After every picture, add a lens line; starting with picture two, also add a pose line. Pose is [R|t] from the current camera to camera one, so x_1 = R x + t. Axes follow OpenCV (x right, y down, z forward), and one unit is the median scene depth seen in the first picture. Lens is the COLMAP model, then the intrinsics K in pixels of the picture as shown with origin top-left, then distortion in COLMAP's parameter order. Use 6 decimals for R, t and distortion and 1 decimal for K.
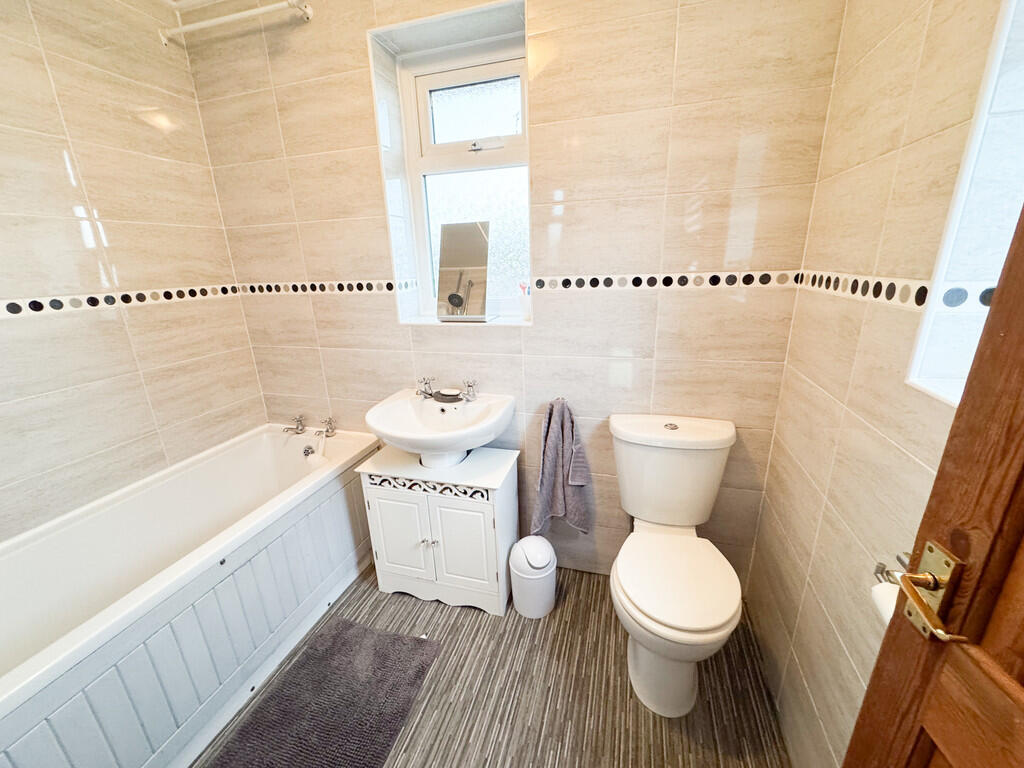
lens RADIAL K [[409.0, 0, 512.2], [0, 409.0, 384.7], [0, 0, 1]] dist [0.002151, 0.000508]
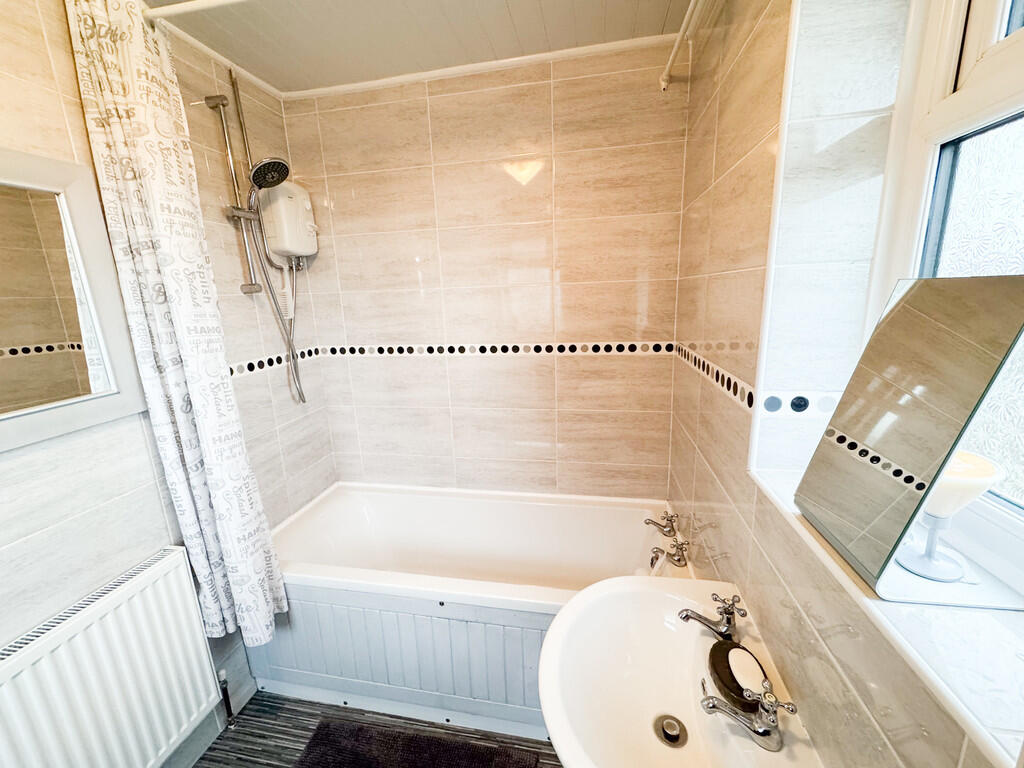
lens RADIAL K [[409.0, 0, 513.4], [0, 409.0, 386.3], [0, 0, 1]] dist [0.002151, 0.000508]
pose [[0.108472, 0.252790, -0.961421, 0.161569], [-0.263520, 0.939841, 0.217384, -0.294981], [0.958536, 0.229774, 0.168561, 0.636263]]
